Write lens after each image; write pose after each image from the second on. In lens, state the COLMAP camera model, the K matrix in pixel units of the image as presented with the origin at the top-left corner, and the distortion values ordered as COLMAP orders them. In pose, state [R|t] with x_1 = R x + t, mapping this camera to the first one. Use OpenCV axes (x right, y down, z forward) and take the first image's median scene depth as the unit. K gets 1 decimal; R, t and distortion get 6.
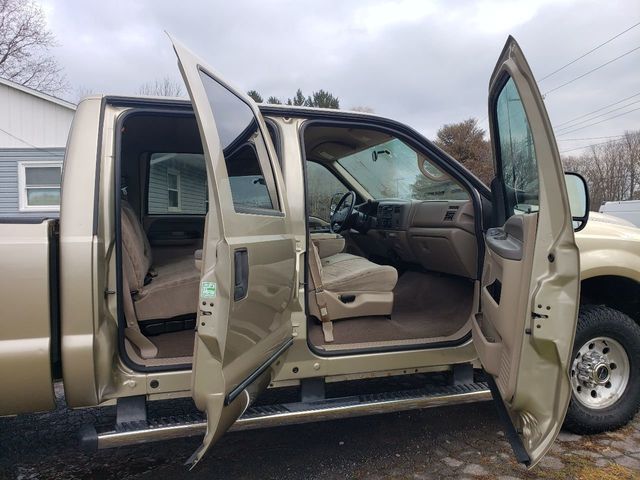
lens RADIAL K [[501.9, 0, 327.9], [0, 501.9, 239.4], [0, 0, 1]] dist [0.010569, -0.004316]
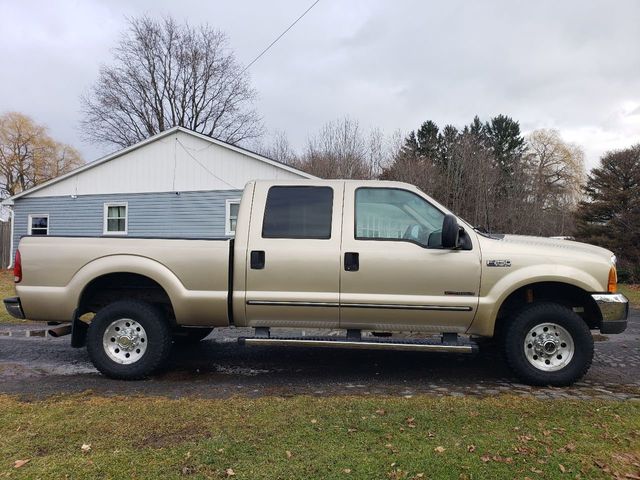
lens RADIAL K [[502.5, 0, 318.6], [0, 502.5, 238.9], [0, 0, 1]] dist [0.006634, -0.001232]
pose [[0.932300, 0.014196, -0.361407, 0.427159], [-0.033533, 0.998318, -0.047291, 0.036540], [0.360128, 0.056208, 0.931208, -0.647433]]
